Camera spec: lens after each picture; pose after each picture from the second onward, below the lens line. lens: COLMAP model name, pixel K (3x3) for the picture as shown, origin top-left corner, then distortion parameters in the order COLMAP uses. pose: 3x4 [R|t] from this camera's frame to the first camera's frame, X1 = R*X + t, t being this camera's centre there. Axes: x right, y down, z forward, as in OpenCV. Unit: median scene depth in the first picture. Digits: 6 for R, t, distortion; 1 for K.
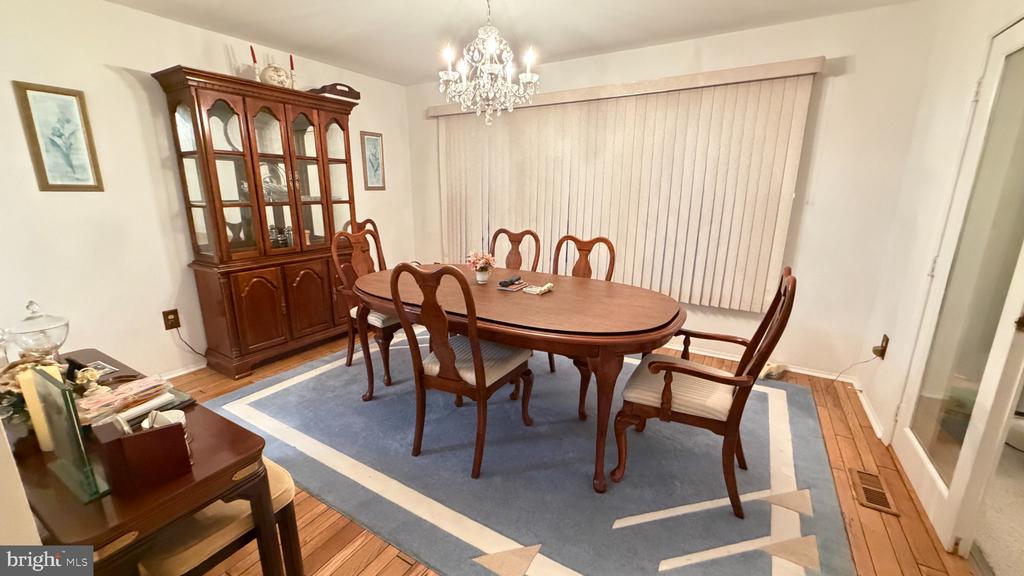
lens RADIAL K [[409.2, 0, 505.4], [0, 409.2, 289.5], [0, 0, 1]] dist [0.000349, 0.000075]
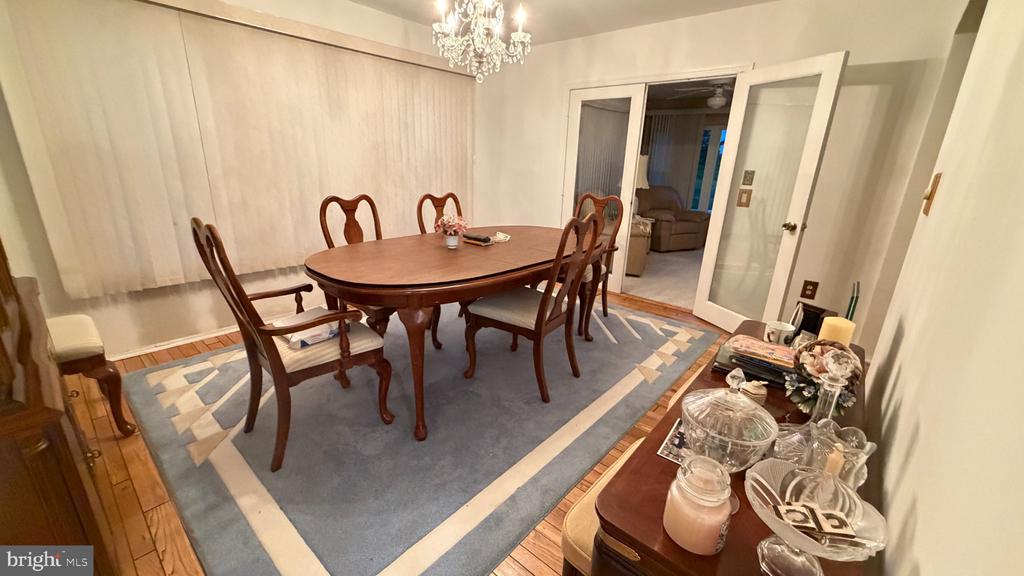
lens RADIAL K [[409.2, 0, 505.4], [0, 409.2, 289.5], [0, 0, 1]] dist [0.000349, 0.000075]
pose [[0.165689, -0.296518, 0.940545, -0.783486], [0.201394, 0.943802, 0.262067, -0.123921], [-0.965395, 0.145998, 0.216094, 0.553020]]
